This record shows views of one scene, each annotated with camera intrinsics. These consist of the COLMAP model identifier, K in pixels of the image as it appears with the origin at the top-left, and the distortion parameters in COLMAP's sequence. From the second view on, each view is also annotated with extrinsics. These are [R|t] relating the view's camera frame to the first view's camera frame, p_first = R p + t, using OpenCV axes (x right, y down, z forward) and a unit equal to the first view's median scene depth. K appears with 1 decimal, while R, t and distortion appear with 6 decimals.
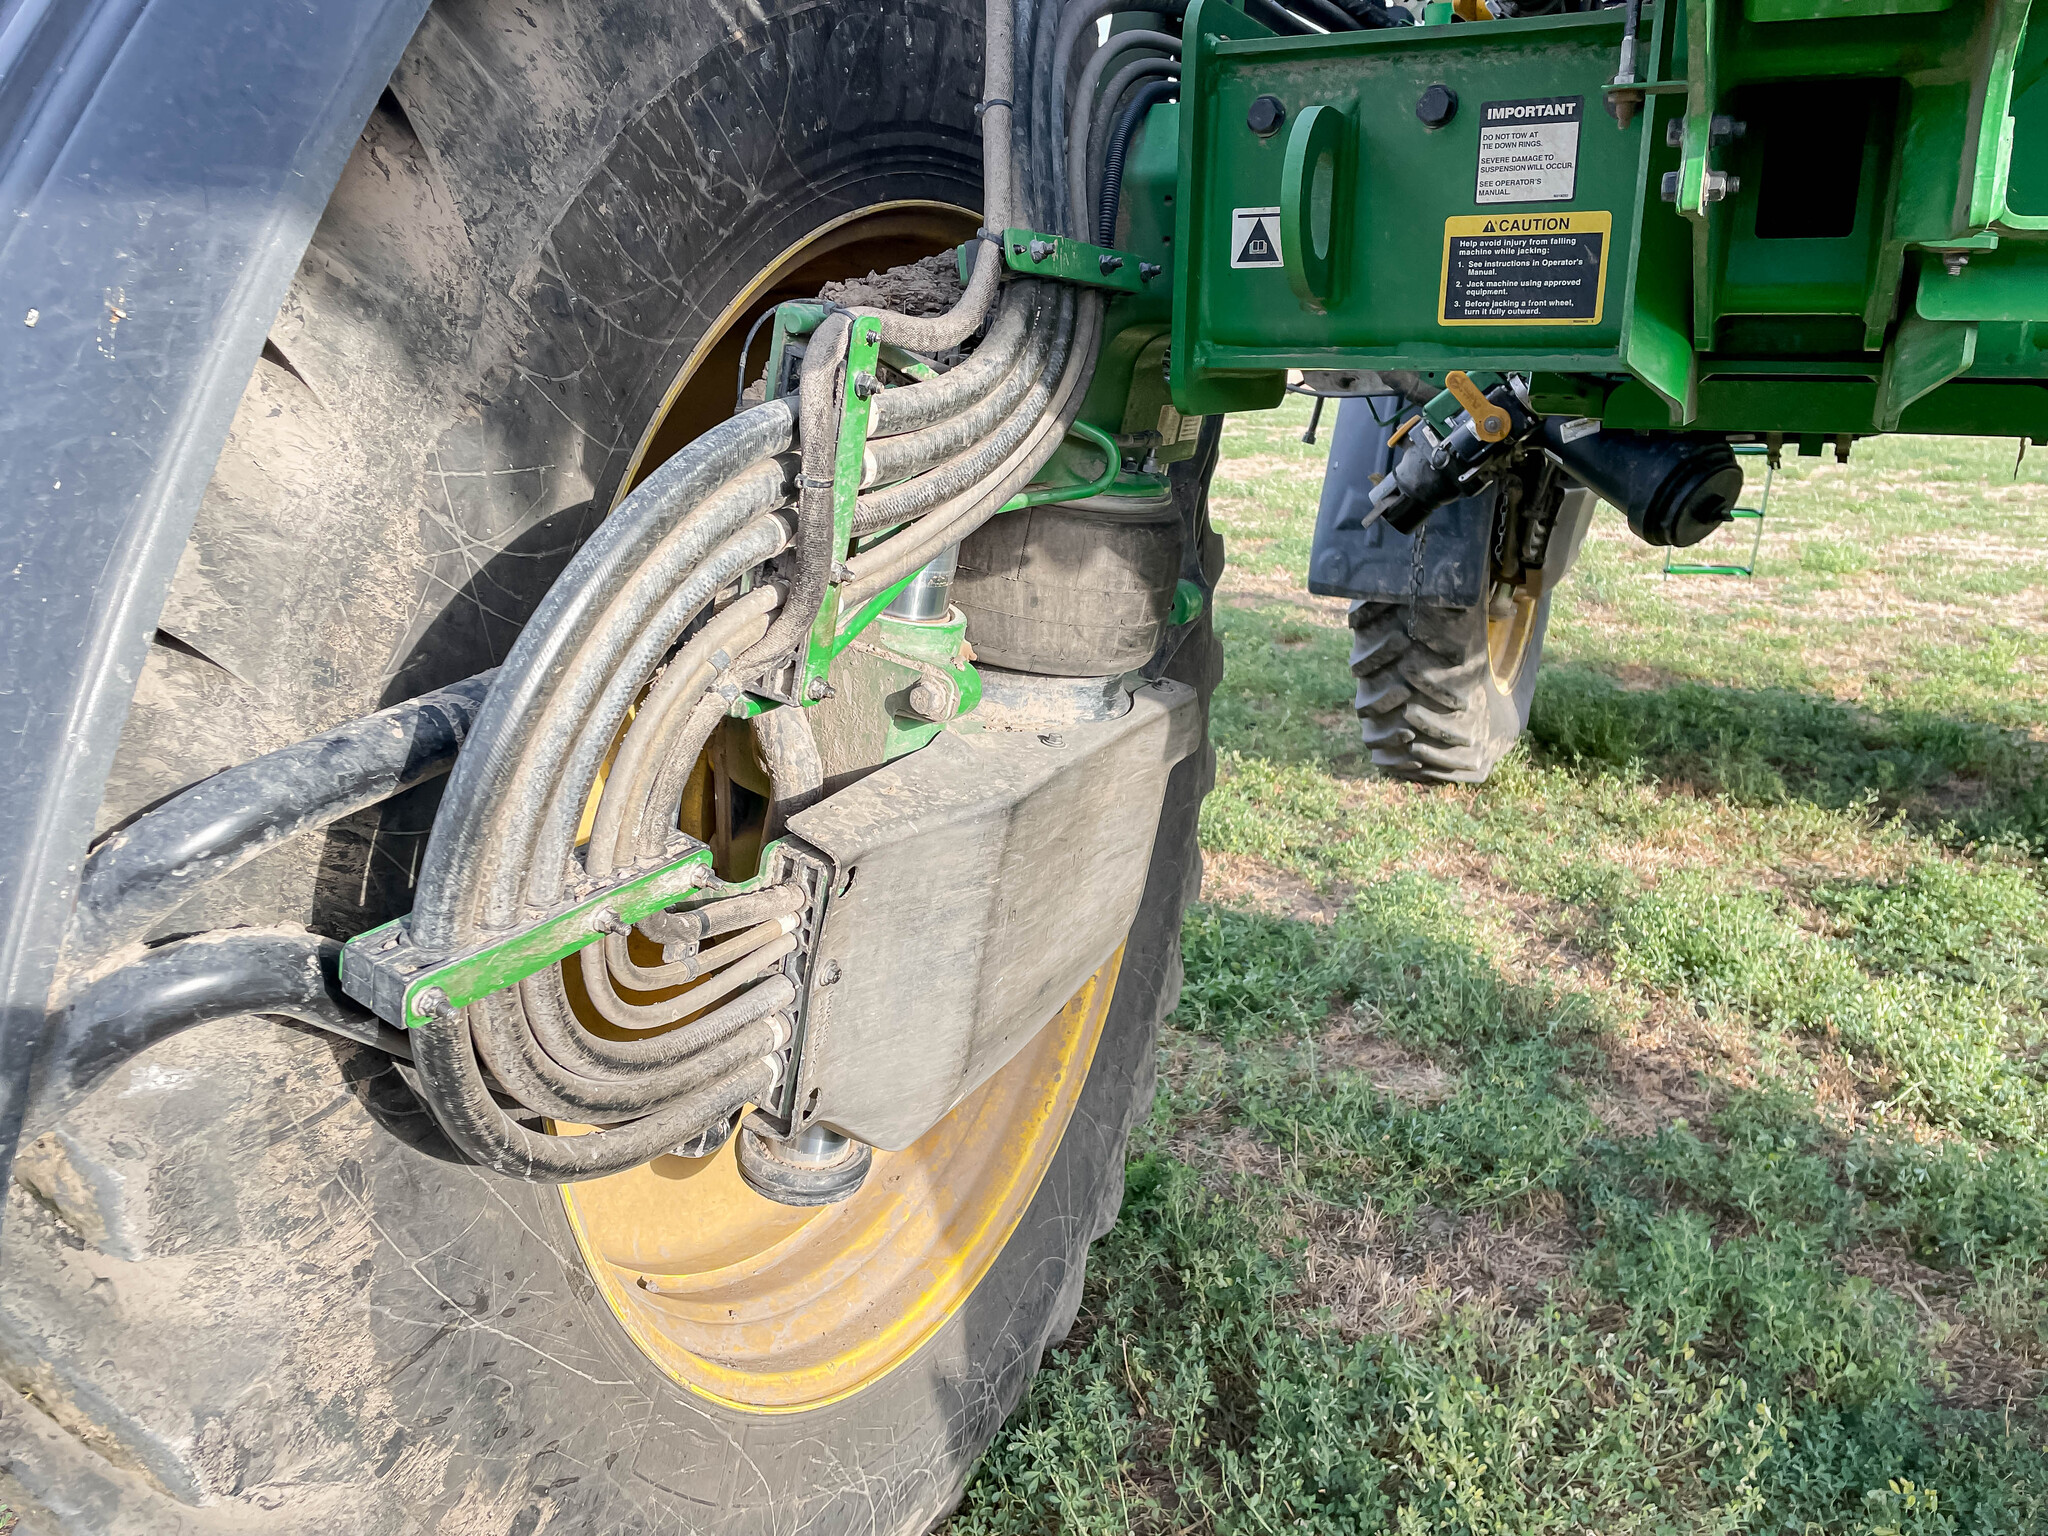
lens RADIAL K [[1530.6, 0, 1018.0], [0, 1530.6, 764.5], [0, 0, 1]] dist [-0.004540, -0.003897]
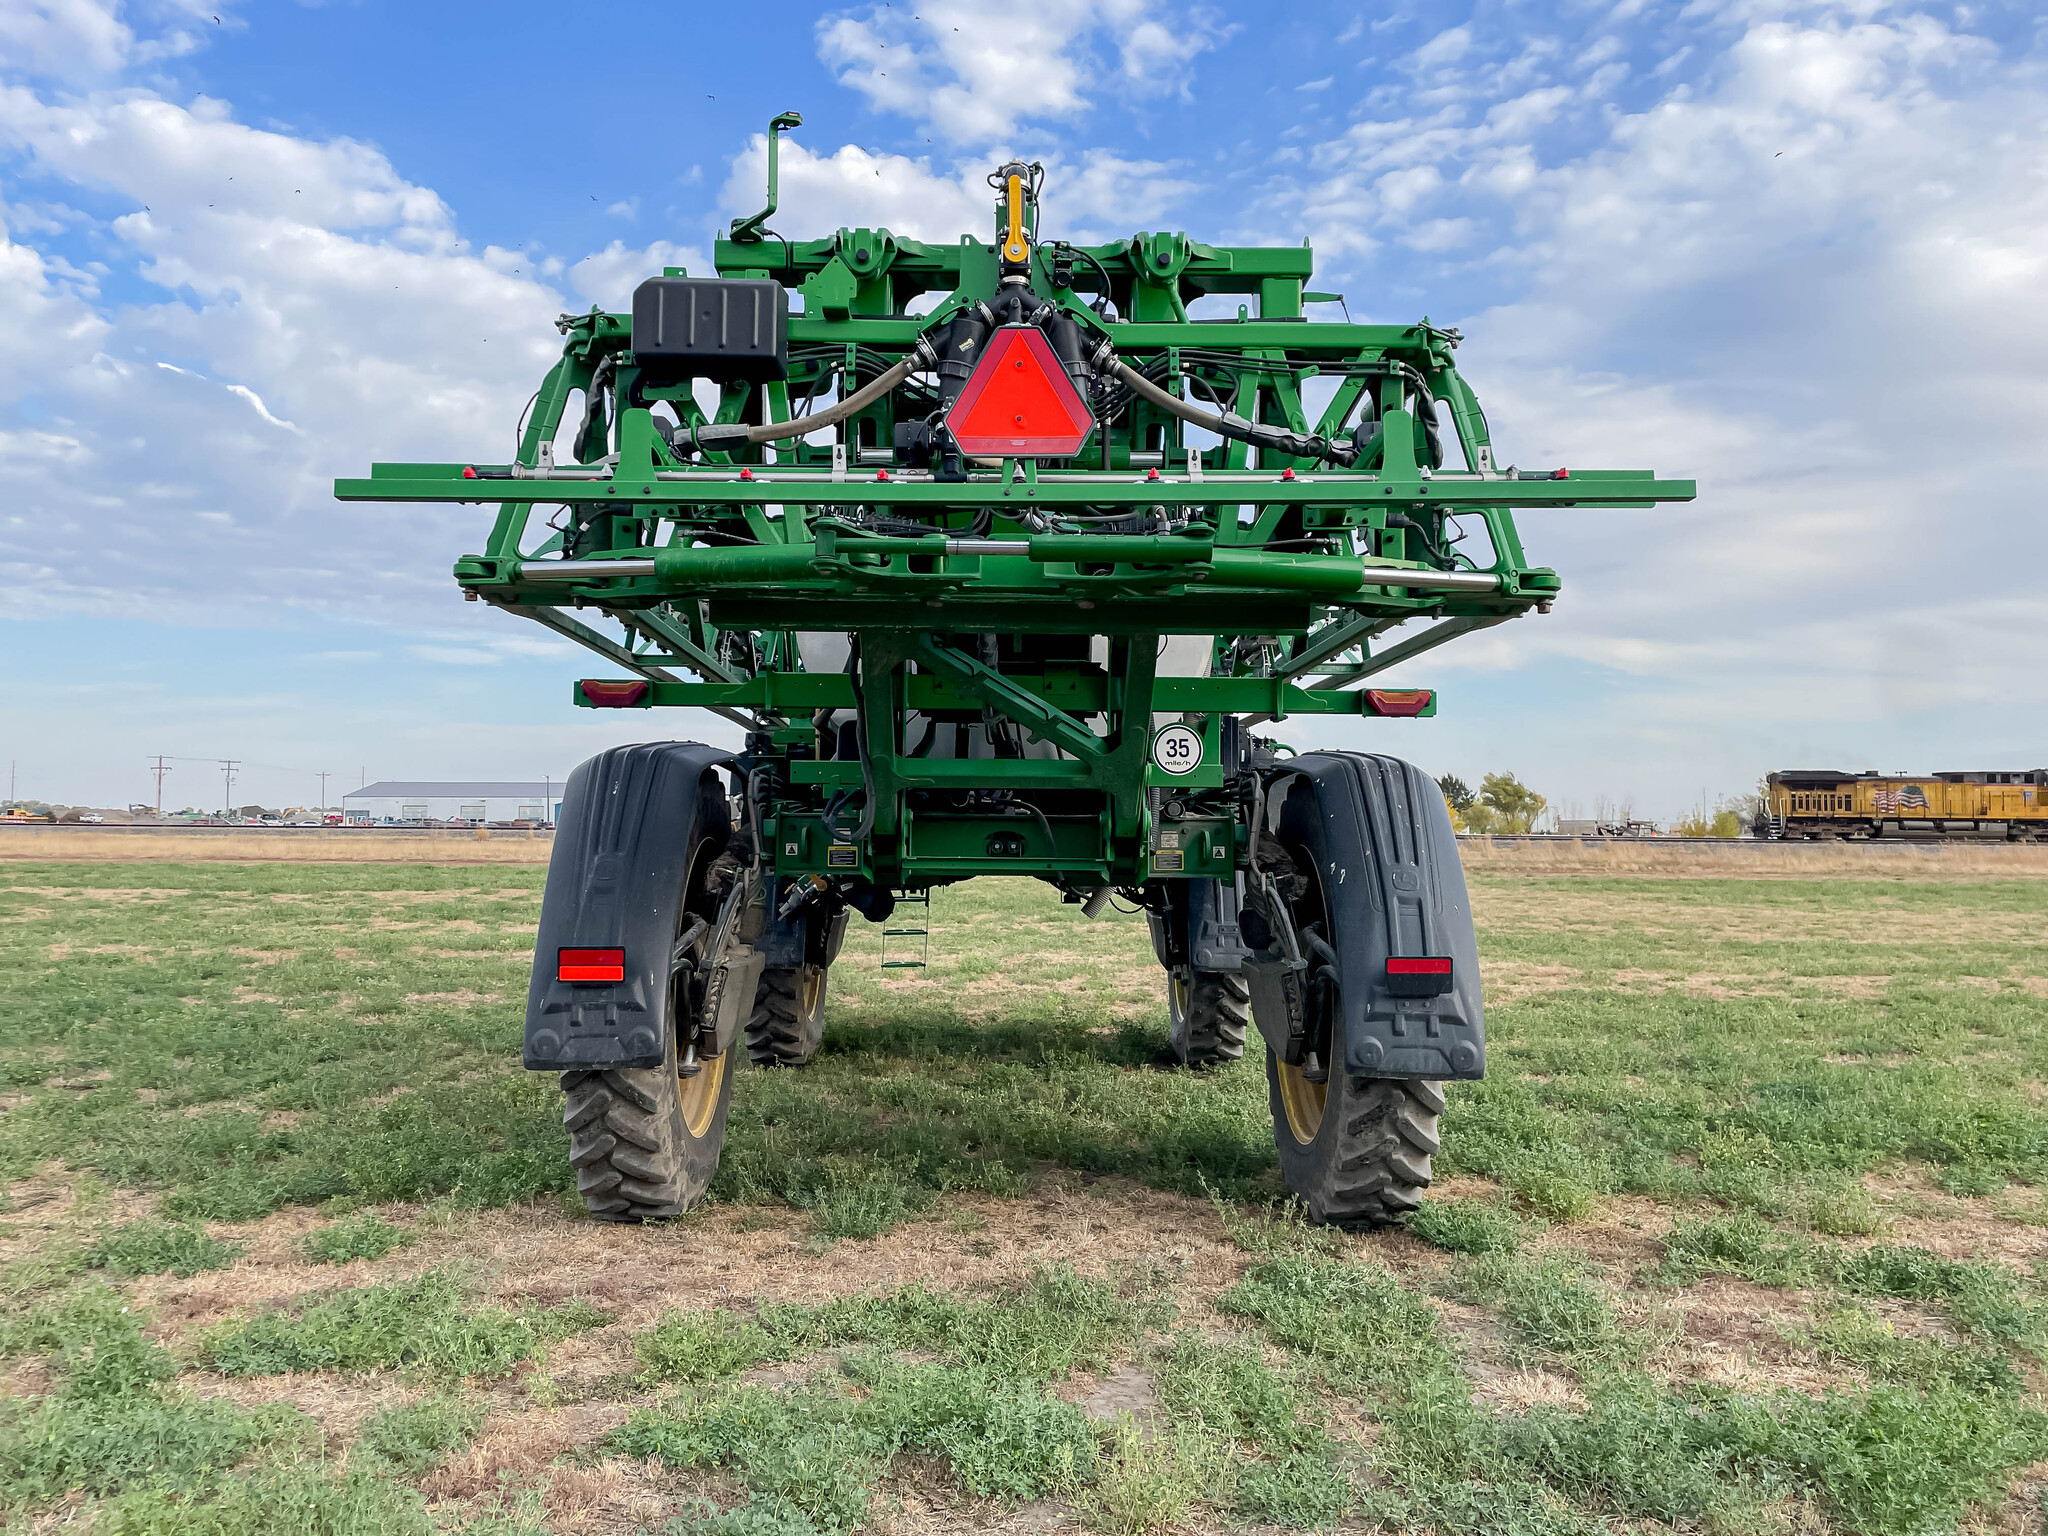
lens RADIAL K [[1530.6, 0, 1022.8], [0, 1530.6, 758.3], [0, 0, 1]] dist [-0.004540, -0.003897]
pose [[0.884151, 0.022269, 0.466670, -0.410799], [0.120045, 0.954499, -0.272984, 0.225292], [-0.451516, 0.297381, 0.841248, -0.988194]]
